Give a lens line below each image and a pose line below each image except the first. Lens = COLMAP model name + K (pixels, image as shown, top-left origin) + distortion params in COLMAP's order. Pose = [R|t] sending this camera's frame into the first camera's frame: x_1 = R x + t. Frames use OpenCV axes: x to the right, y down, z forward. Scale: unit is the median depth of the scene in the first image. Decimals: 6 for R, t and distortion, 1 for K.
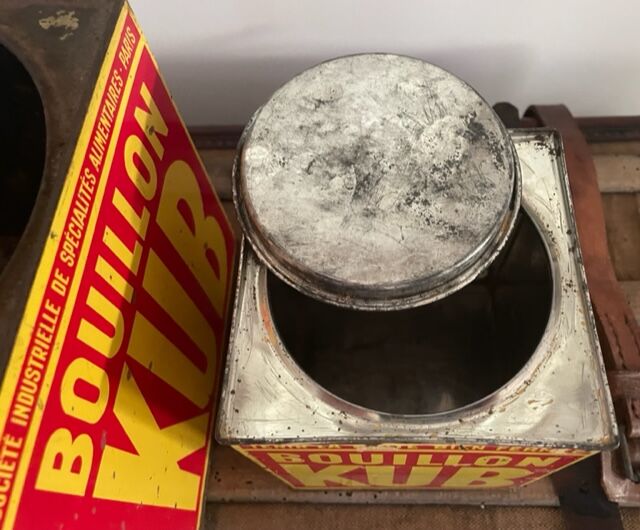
lens RADIAL K [[537.9, 0, 383.8], [0, 537.9, 258.7], [0, 0, 1]] dist [0.078922, -0.055359]
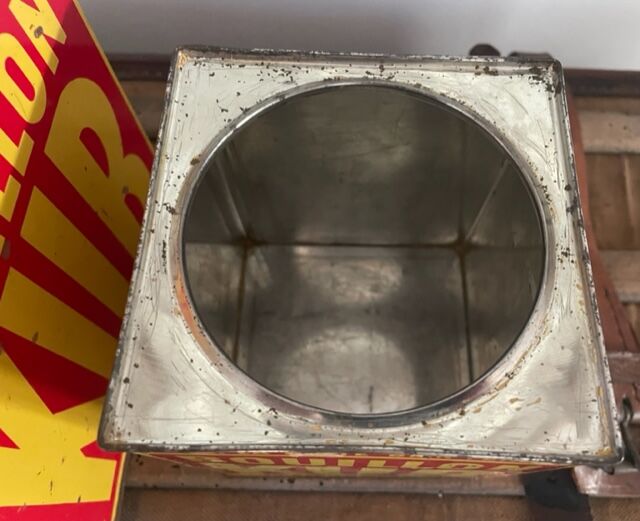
lens RADIAL K [[541.5, 0, 375.3], [0, 541.5, 290.2], [0, 0, 1]] dist [0.015274, -0.006465]
pose [[0.998046, 0.031261, 0.054100, 0.020598], [-0.038047, 0.990872, 0.129327, 0.009192], [-0.049563, -0.131133, 0.990125, 0.226736]]
